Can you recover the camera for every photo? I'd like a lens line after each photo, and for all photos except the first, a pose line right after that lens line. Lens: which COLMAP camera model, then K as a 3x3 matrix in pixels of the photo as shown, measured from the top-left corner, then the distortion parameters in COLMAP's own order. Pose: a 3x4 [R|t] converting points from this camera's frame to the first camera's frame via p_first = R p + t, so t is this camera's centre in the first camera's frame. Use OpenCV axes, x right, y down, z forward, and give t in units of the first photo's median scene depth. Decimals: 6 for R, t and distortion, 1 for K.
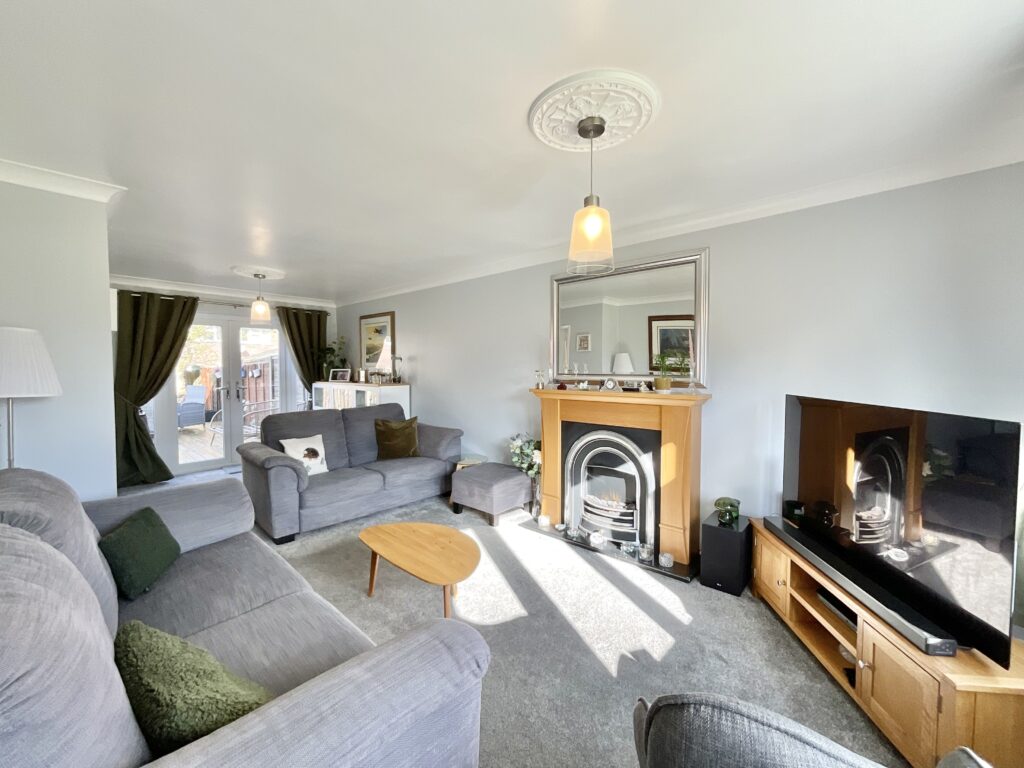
lens RADIAL K [[419.2, 0, 512.0], [0, 419.2, 384.0], [0, 0, 1]] dist [0.000355, 0.000096]
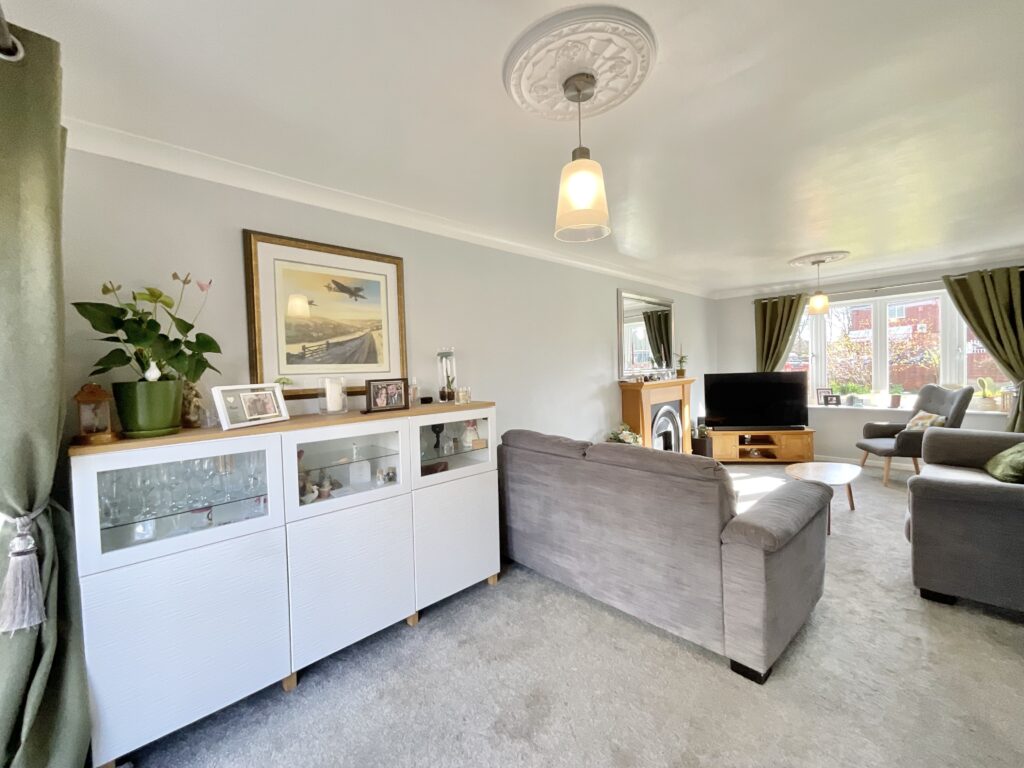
lens RADIAL K [[419.2, 0, 512.0], [0, 419.2, 384.0], [0, 0, 1]] dist [0.000355, 0.000096]
pose [[0.048530, -0.034429, 0.998228, -0.736250], [0.074436, 0.996751, 0.030759, -0.032611], [-0.996044, 0.072811, 0.050935, 0.824192]]
